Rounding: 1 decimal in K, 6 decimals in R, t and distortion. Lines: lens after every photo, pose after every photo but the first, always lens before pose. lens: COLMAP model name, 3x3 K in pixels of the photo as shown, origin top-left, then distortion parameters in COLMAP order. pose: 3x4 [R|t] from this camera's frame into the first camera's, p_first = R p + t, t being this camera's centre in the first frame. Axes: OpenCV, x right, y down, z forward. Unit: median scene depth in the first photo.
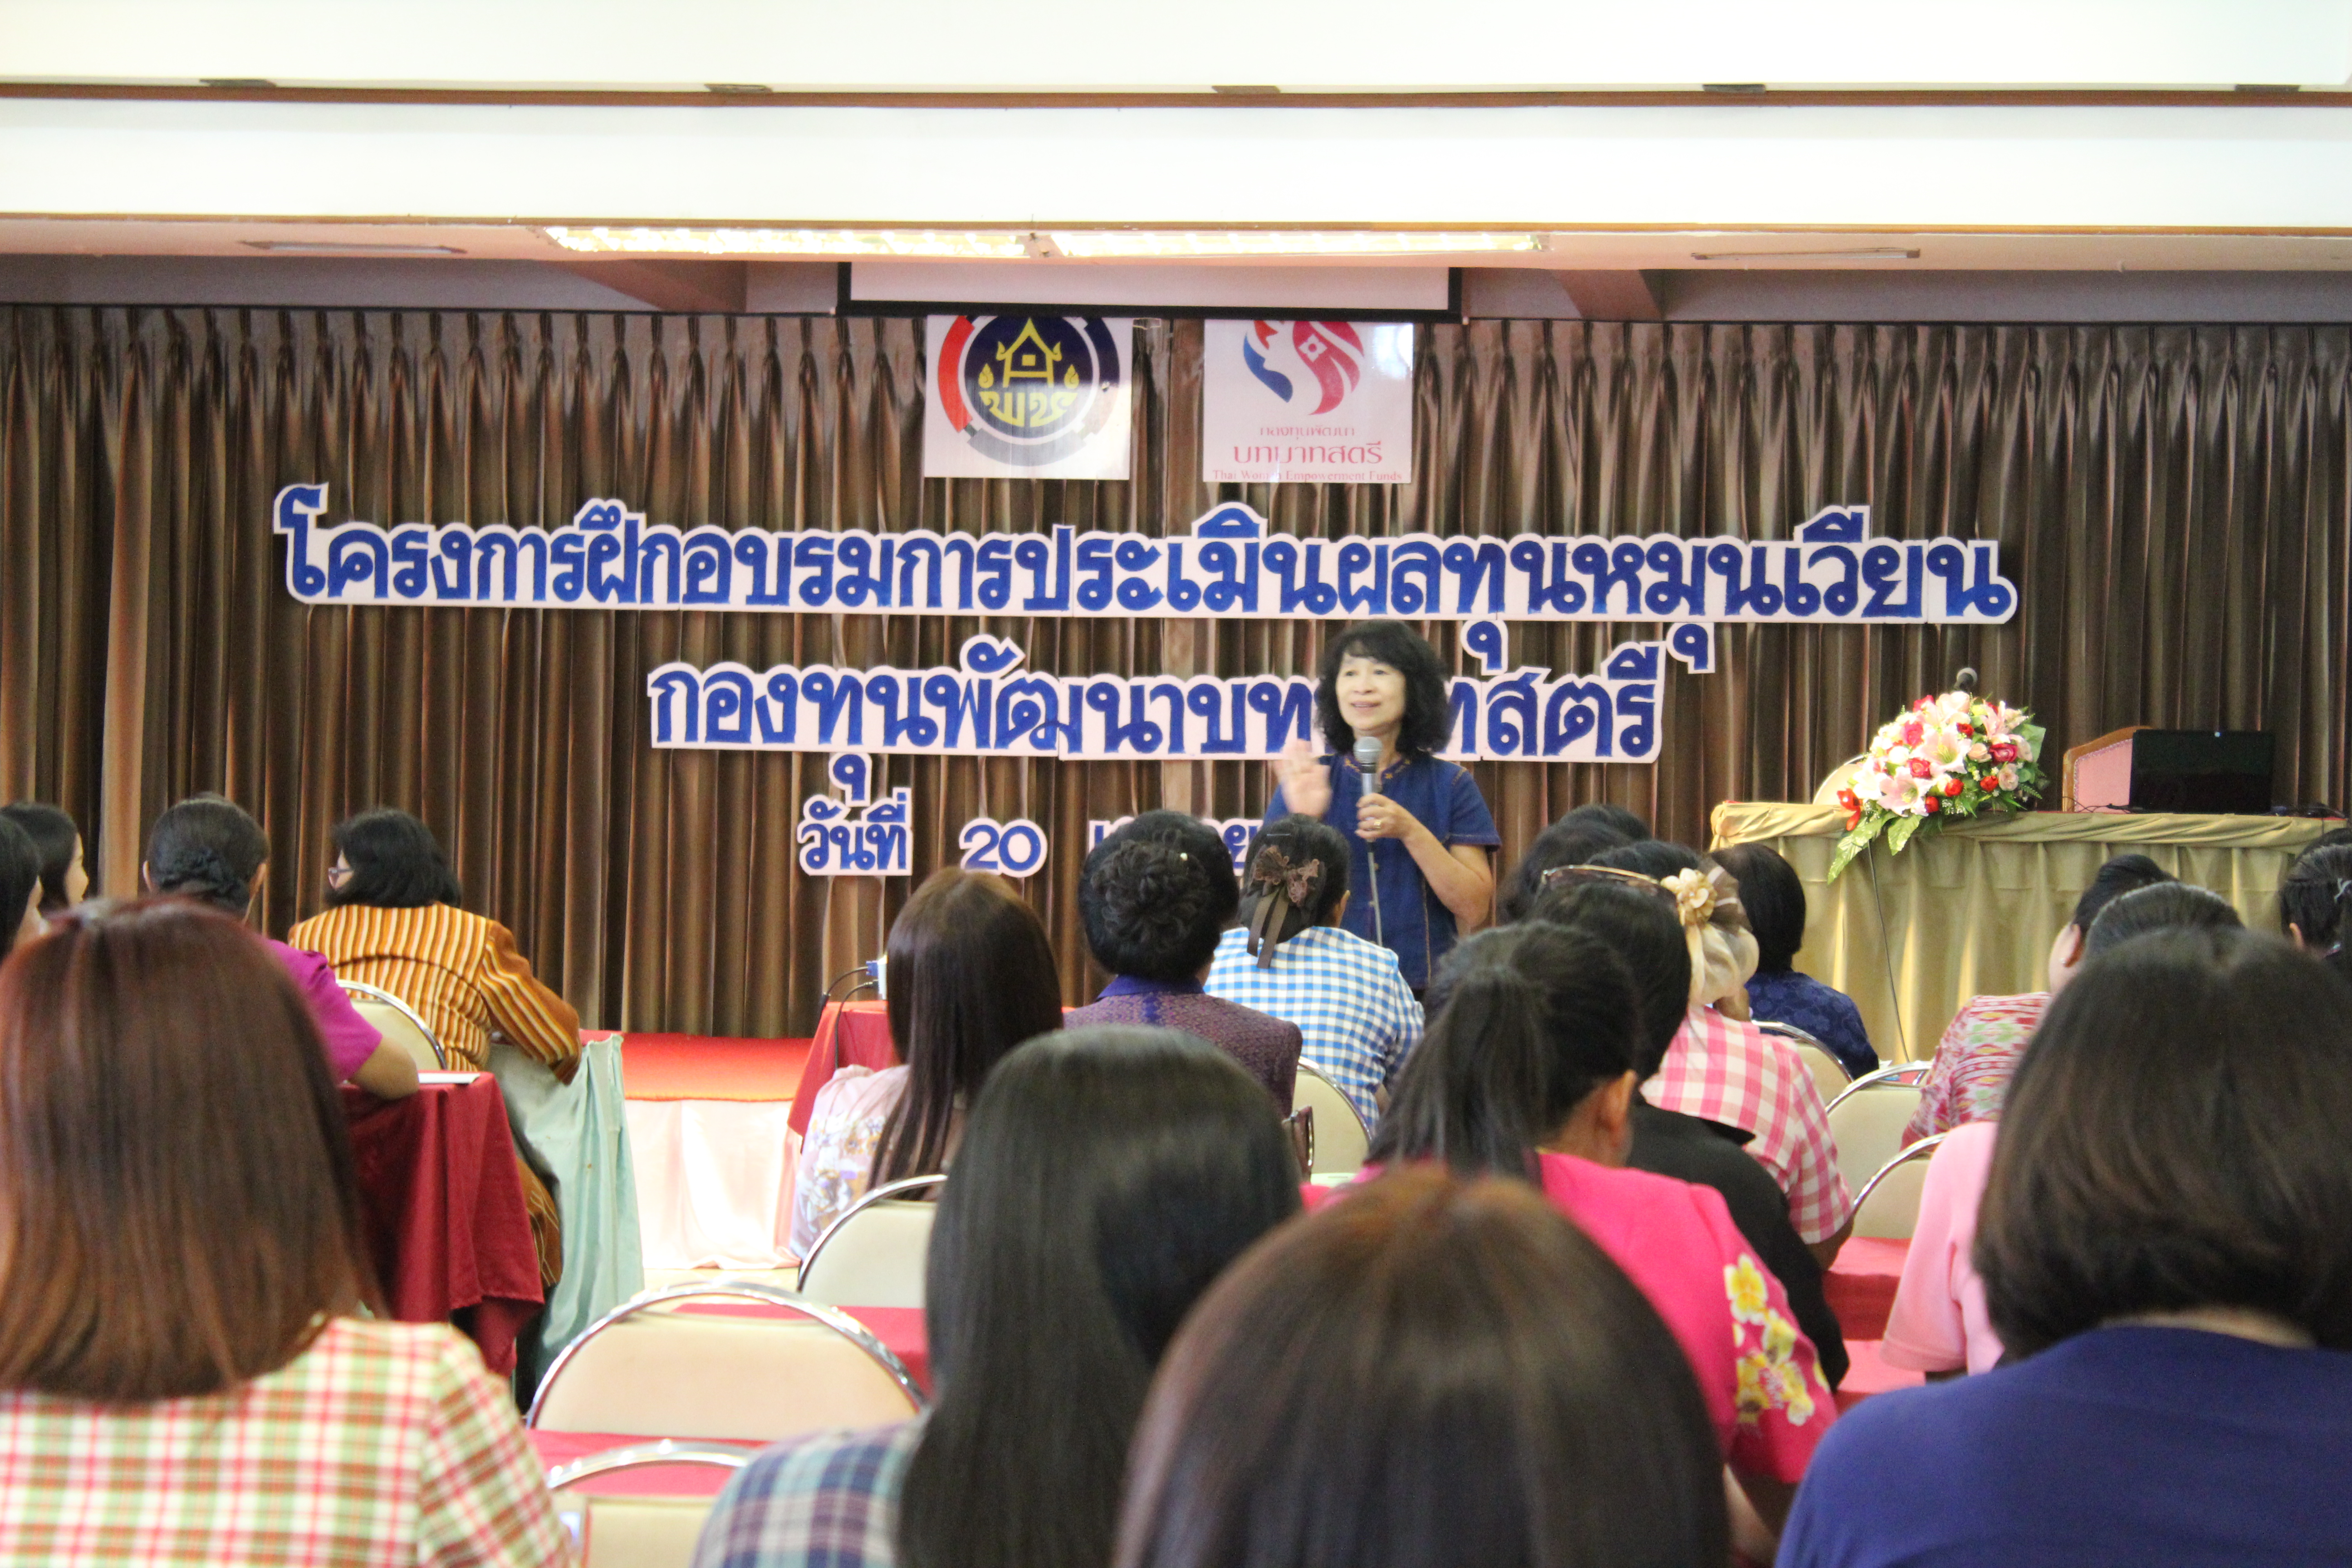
lens RADIAL K [[6070.9, 0, 1176.0], [0, 6070.9, 784.0], [0, 0, 1]] dist [0.018793, -0.260199]
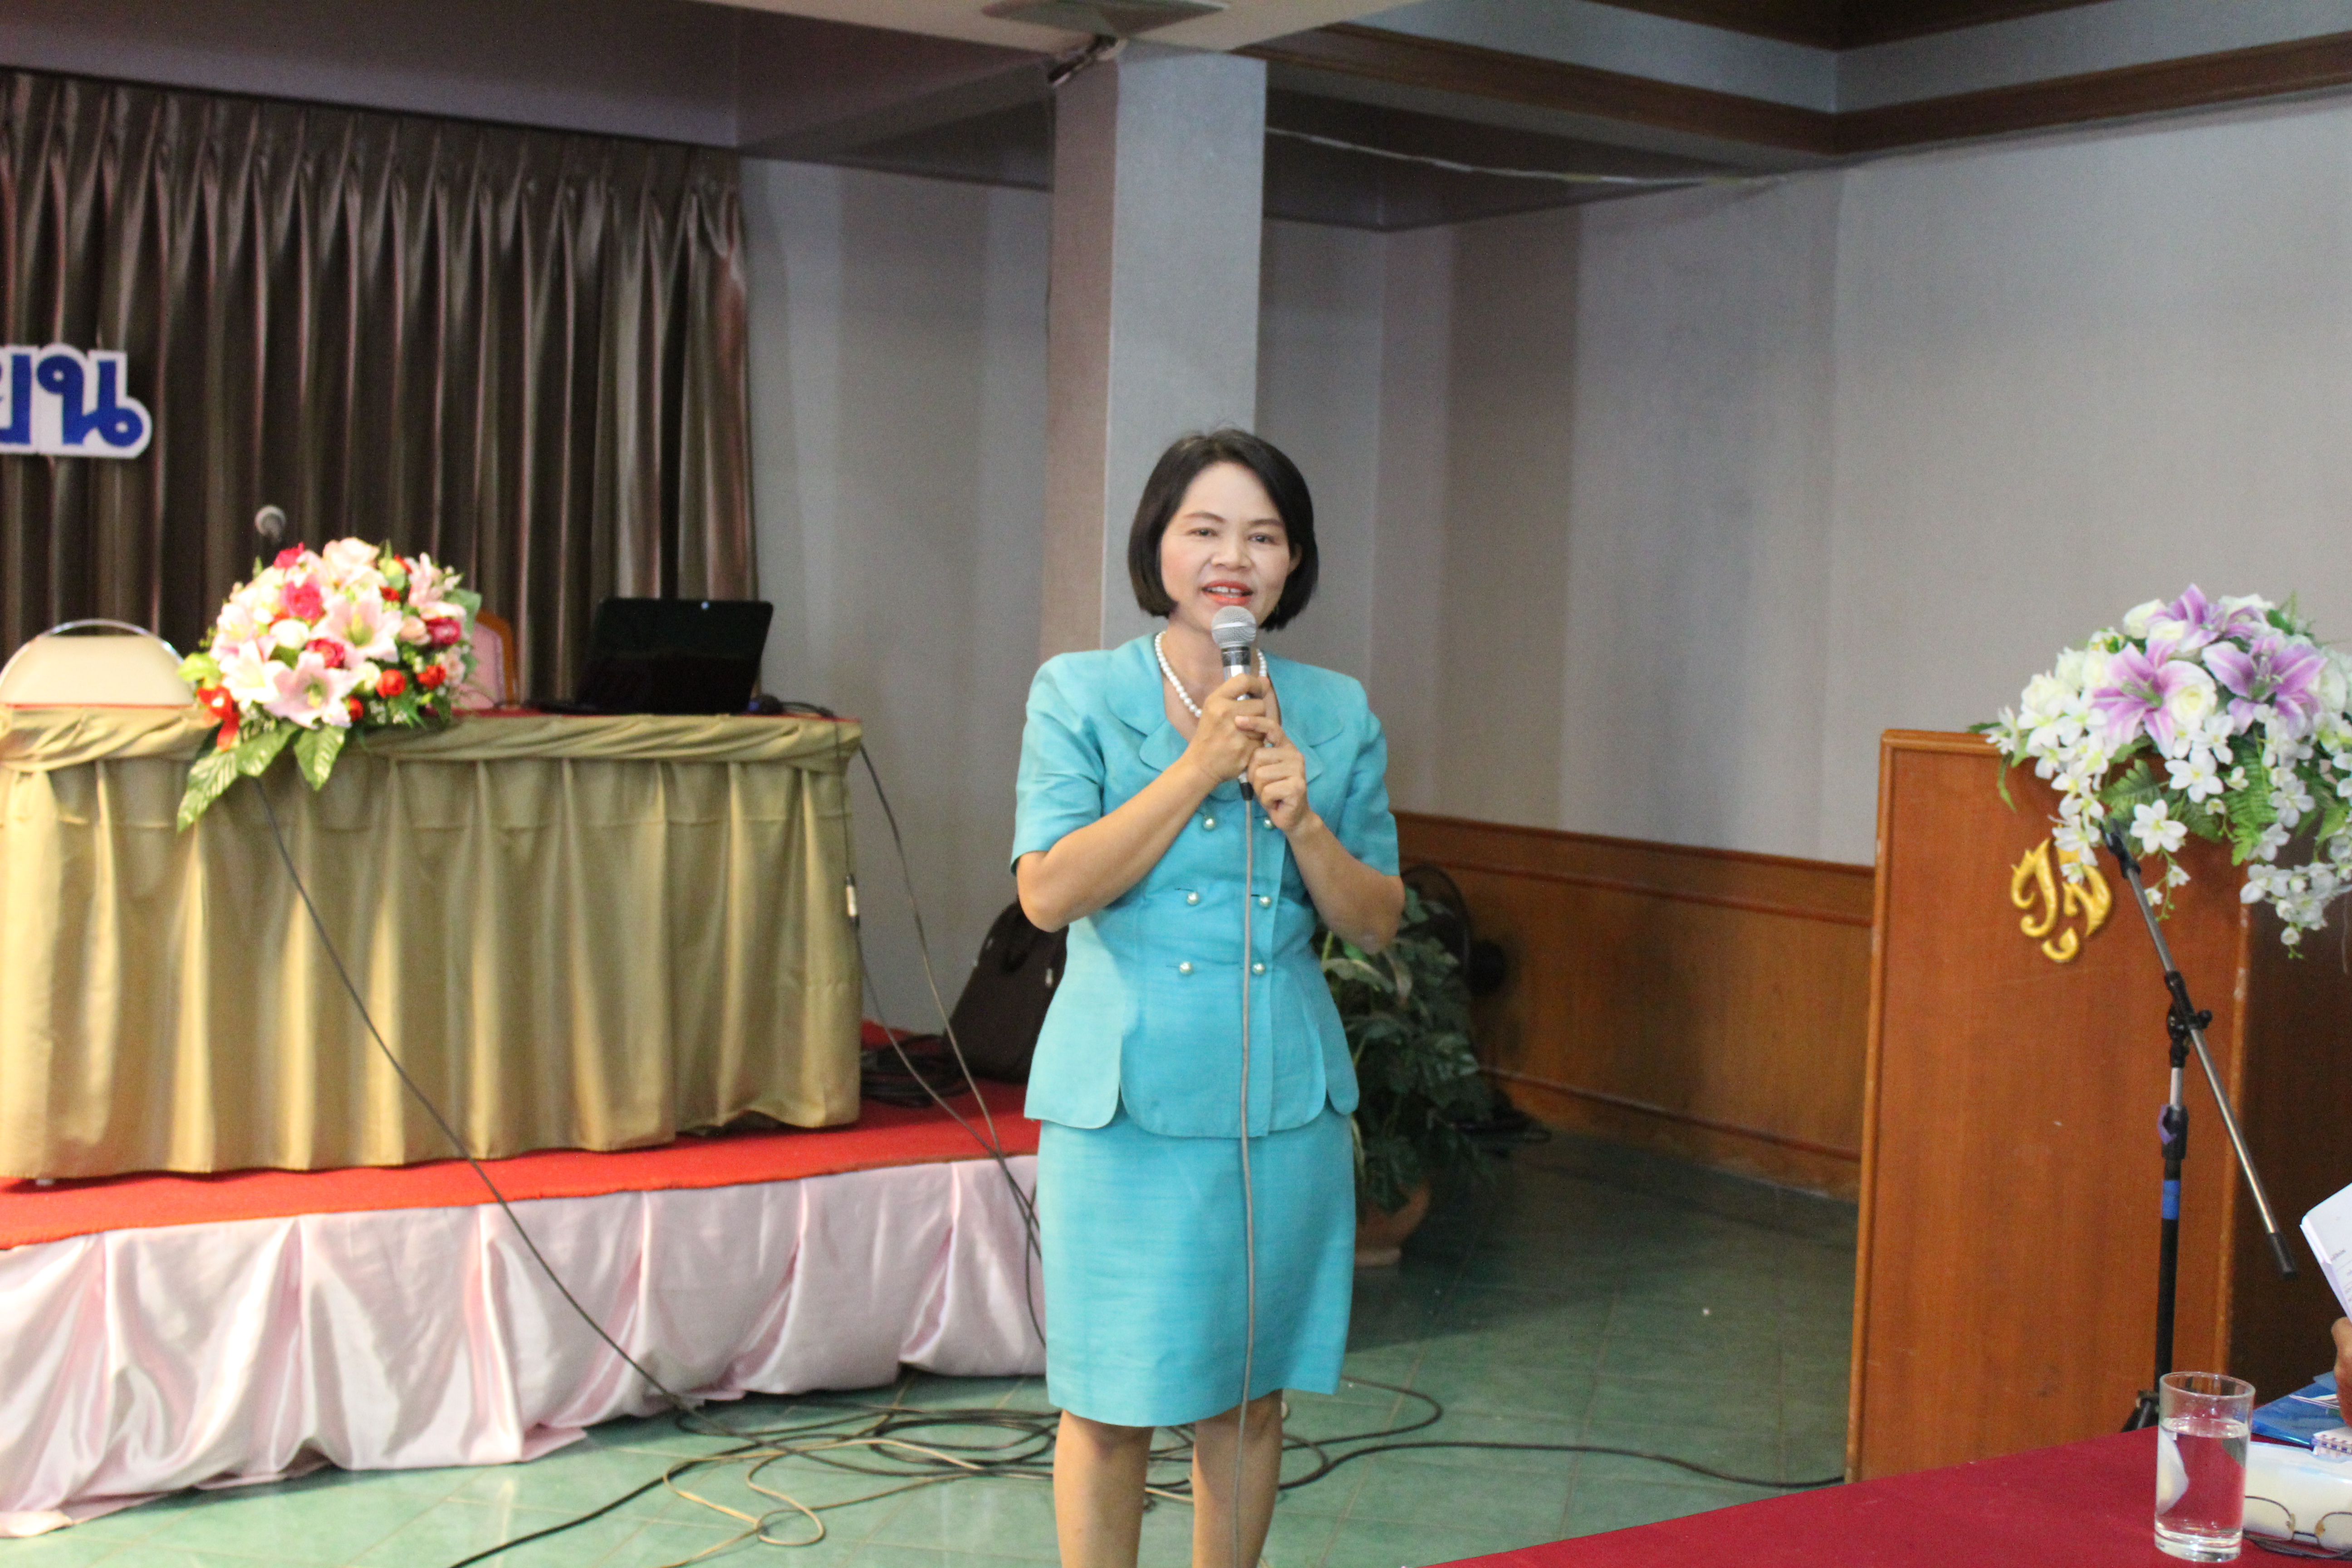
lens RADIAL K [[3008.1, 0, 1143.2], [0, 3008.1, 777.5], [0, 0, 1]] dist [-0.102066, 0.241536]
pose [[0.765126, -0.028600, 0.643245, -0.016679], [-0.008836, 0.998453, 0.054903, -0.006785], [-0.643819, -0.047691, 0.763690, 0.601285]]
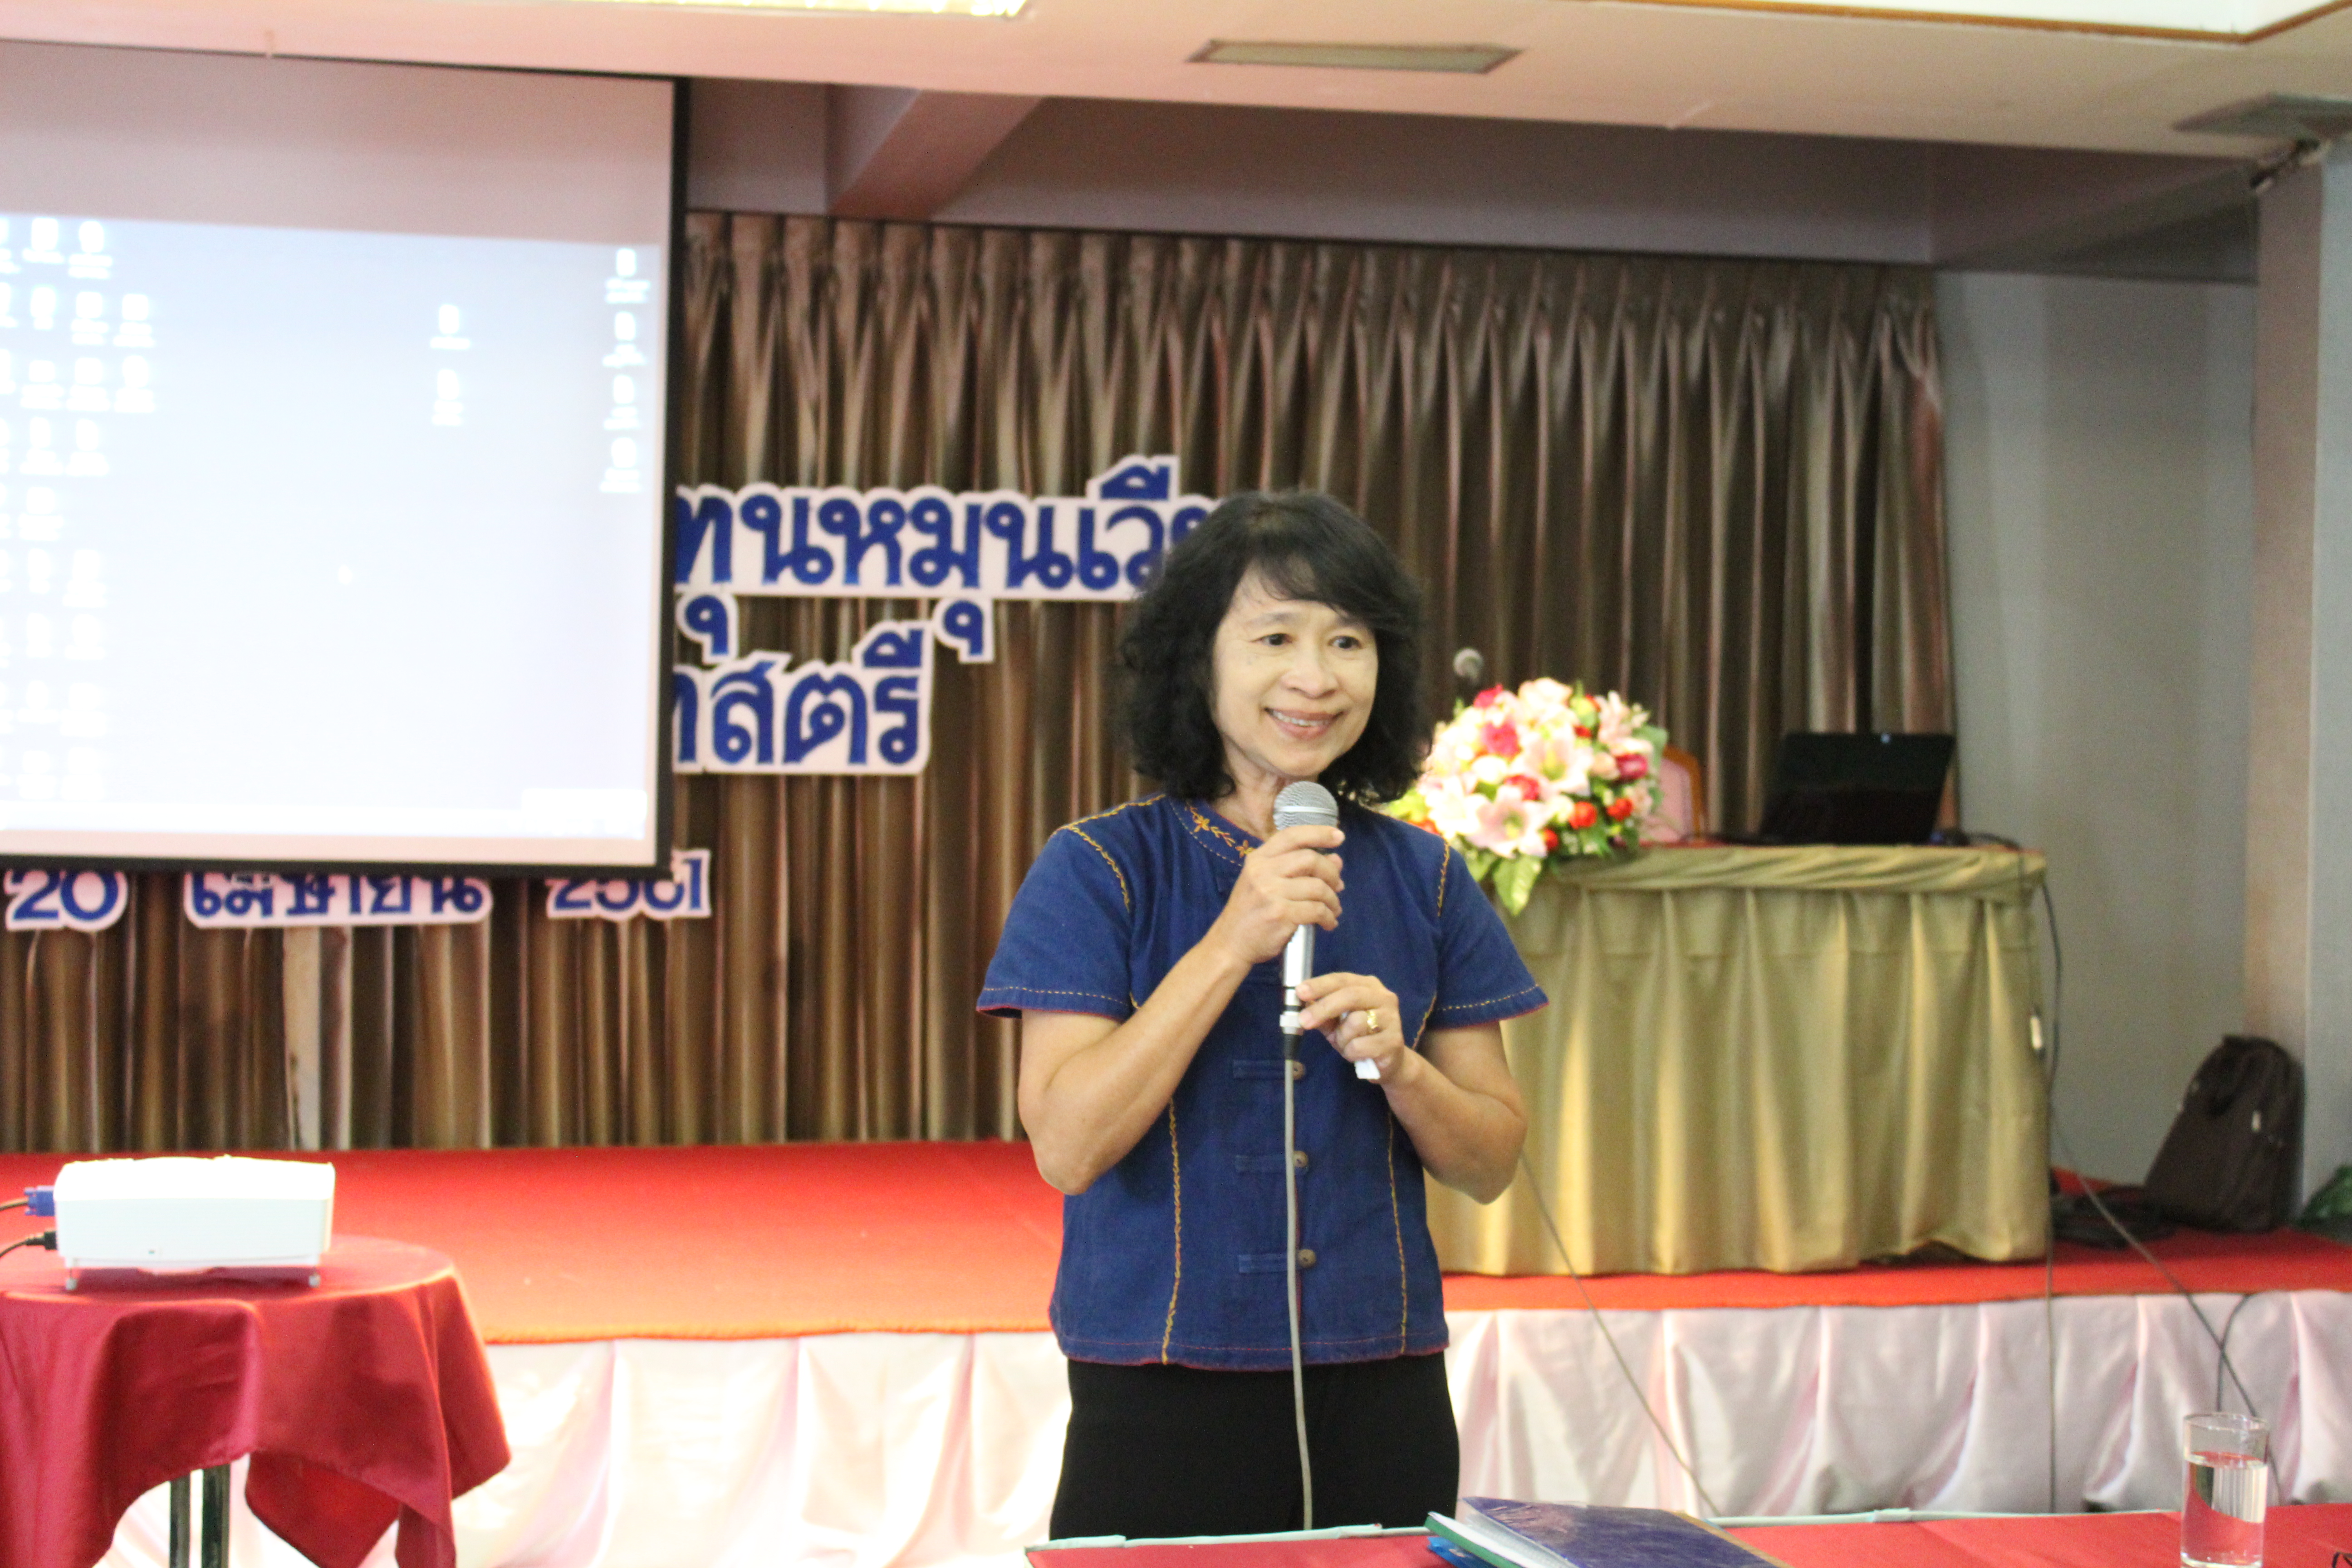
lens RADIAL K [[3596.0, 0, 1176.0], [0, 3596.0, 784.0], [0, 0, 1]] dist [-0.030382, 0.065160]
pose [[0.941706, -0.008189, 0.336338, -0.048521], [0.005417, 0.999943, 0.009181, -0.006207], [-0.336394, -0.006824, 0.941697, 0.537808]]
